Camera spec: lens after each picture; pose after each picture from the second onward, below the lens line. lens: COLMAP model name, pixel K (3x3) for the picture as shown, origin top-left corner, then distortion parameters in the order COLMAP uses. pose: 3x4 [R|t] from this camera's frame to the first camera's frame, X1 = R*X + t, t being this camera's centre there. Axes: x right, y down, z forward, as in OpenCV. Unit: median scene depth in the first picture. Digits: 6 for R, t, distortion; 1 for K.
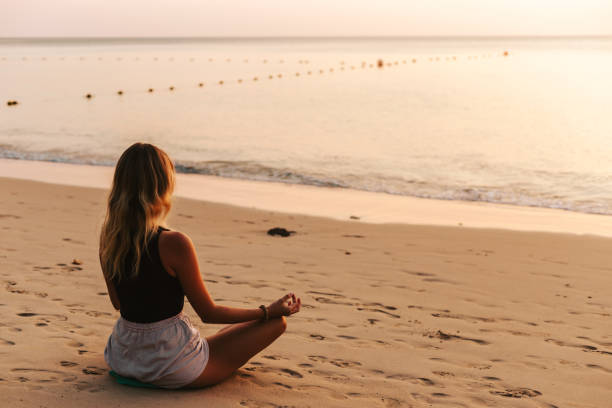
lens RADIAL K [[893.9, 0, 320.3], [0, 893.9, 203.5], [0, 0, 1]] dist [0.024121, 0.026700]
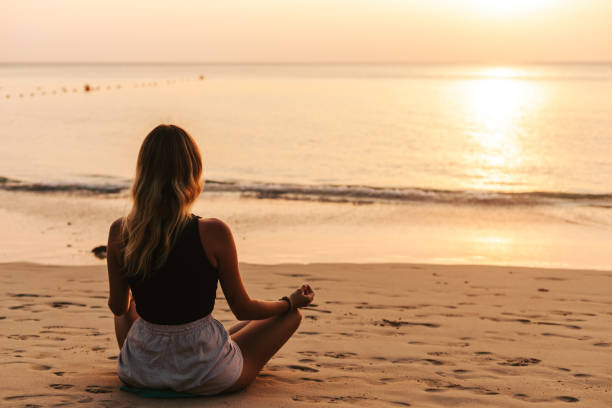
lens RADIAL K [[893.9, 0, 320.3], [0, 893.9, 203.5], [0, 0, 1]] dist [0.024121, 0.026700]
pose [[0.942598, -0.050505, 0.330088, -0.335134], [0.060181, 0.998004, -0.019154, 0.036342], [-0.328461, 0.037920, 0.943756, 0.099728]]
